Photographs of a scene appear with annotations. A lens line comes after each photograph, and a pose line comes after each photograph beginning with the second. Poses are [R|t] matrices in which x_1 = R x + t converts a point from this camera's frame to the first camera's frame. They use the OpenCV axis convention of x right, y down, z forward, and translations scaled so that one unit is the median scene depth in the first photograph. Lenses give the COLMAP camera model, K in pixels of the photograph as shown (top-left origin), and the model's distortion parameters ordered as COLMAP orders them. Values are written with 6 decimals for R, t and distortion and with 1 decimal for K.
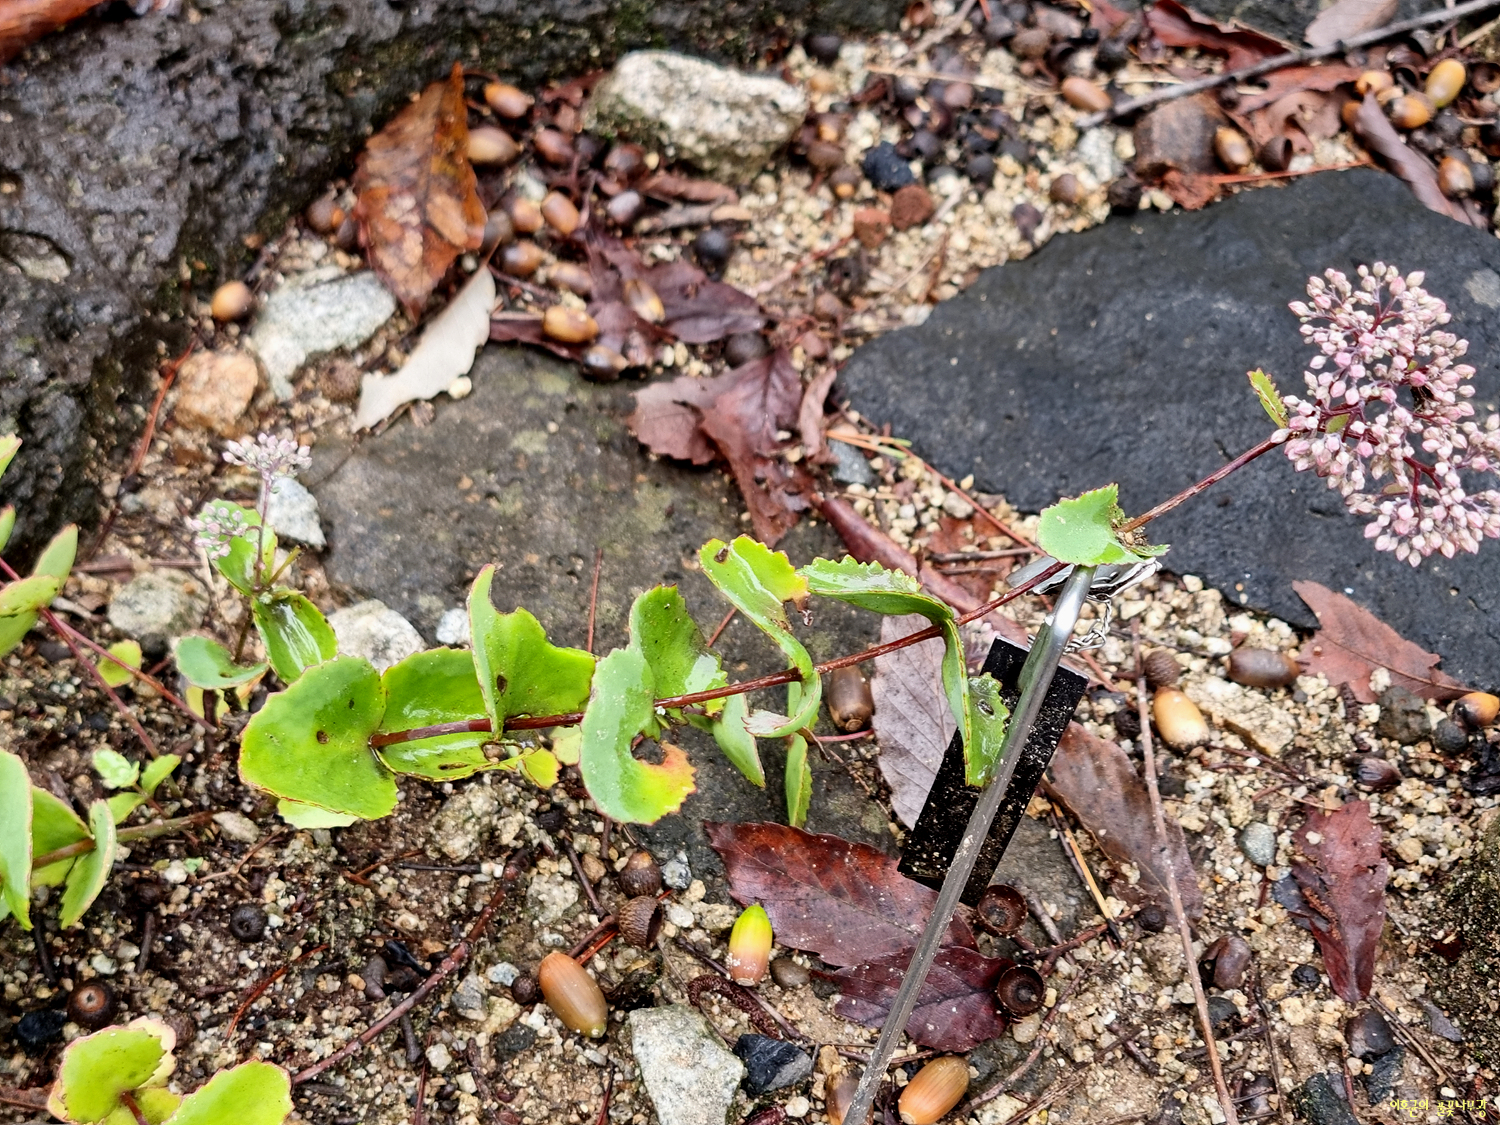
lens RADIAL K [[2473.4, 0, 750.0], [0, 2473.4, 562.5], [0, 0, 1]] dist [0.081121, -0.206610]
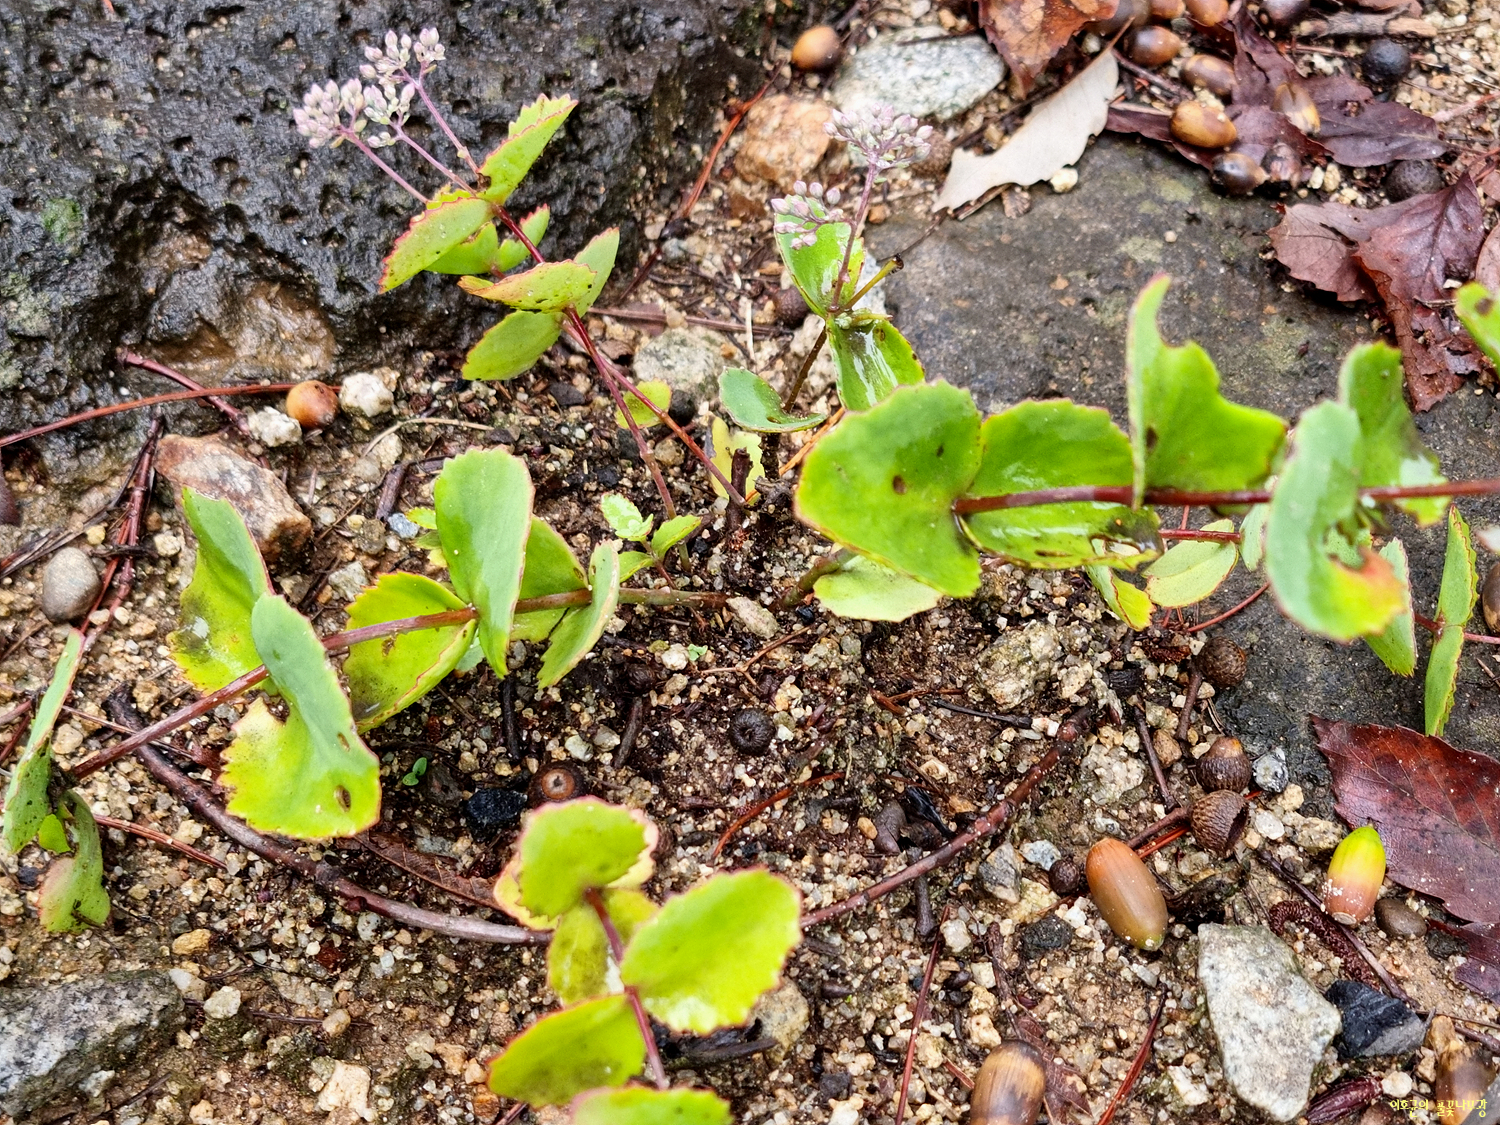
lens RADIAL K [[2473.4, 0, 750.0], [0, 2473.4, 562.5], [0, 0, 1]] dist [0.081121, -0.206610]
pose [[0.972318, 0.151106, -0.178226, -0.061549], [-0.150356, 0.988472, 0.017785, 0.071104], [0.178859, 0.009505, 0.983829, 0.184877]]
